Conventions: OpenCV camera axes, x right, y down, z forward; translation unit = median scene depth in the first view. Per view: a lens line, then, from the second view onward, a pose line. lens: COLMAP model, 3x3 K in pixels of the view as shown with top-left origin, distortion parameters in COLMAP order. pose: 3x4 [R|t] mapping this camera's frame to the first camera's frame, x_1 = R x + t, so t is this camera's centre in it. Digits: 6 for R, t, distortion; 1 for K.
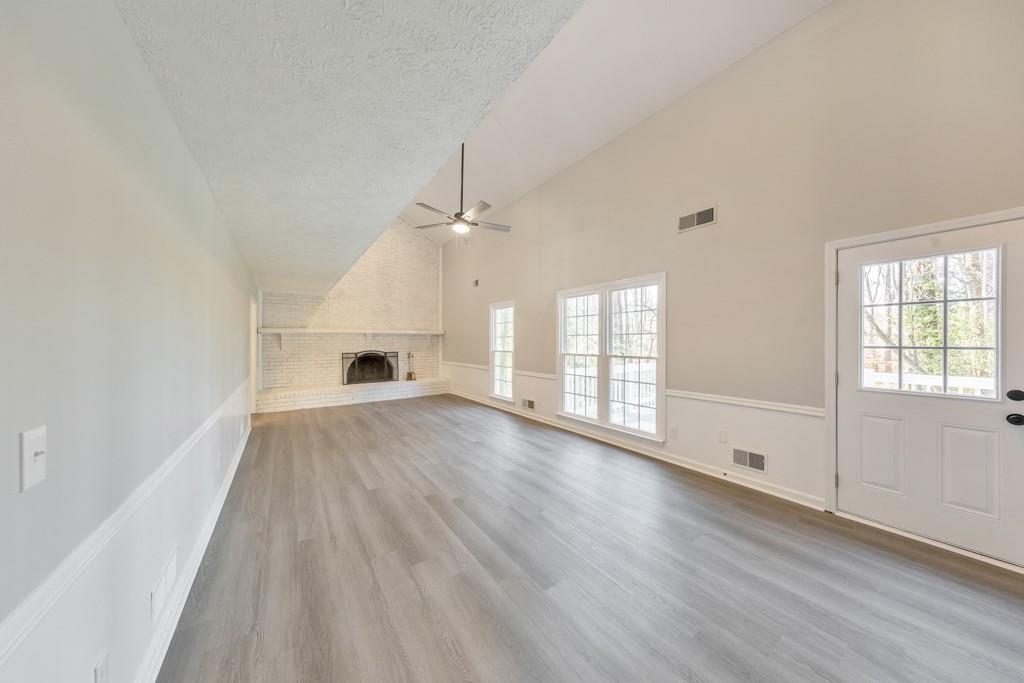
lens RADIAL K [[321.3, 0, 512.0], [0, 321.3, 341.5], [0, 0, 1]] dist [0.001157, 0.000069]
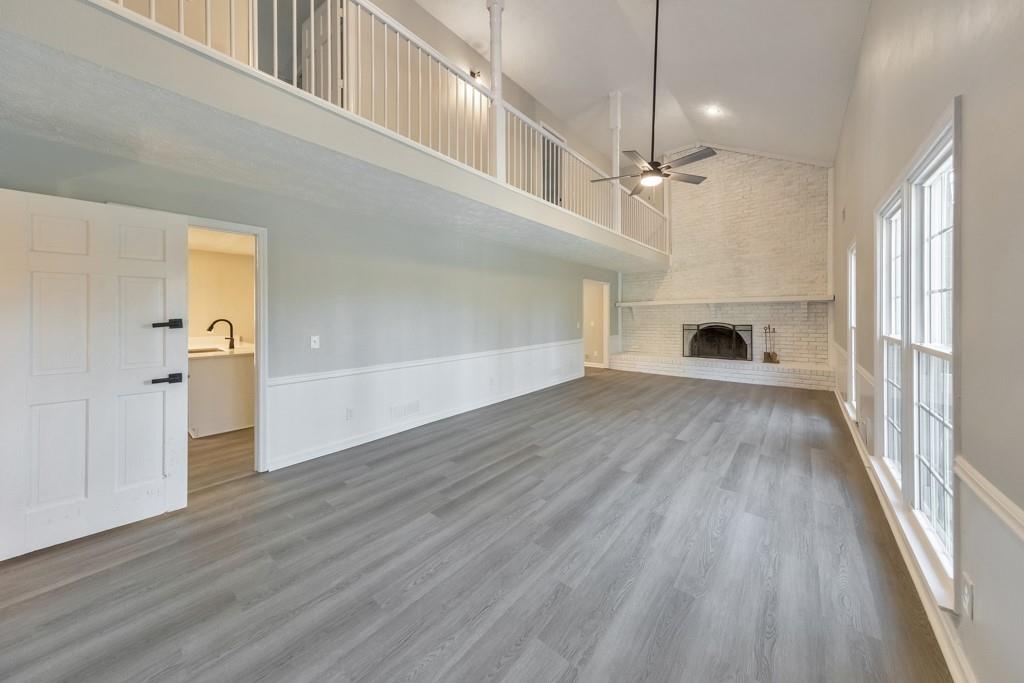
lens RADIAL K [[336.0, 0, 512.0], [0, 336.0, 314.8], [0, 0, 1]] dist [0.000555, 0.000014]
pose [[0.246537, -0.002717, -0.969129, 0.546385], [0.010749, 0.999942, -0.000069, 0.000807], [0.969074, -0.010400, 0.246552, 0.371637]]
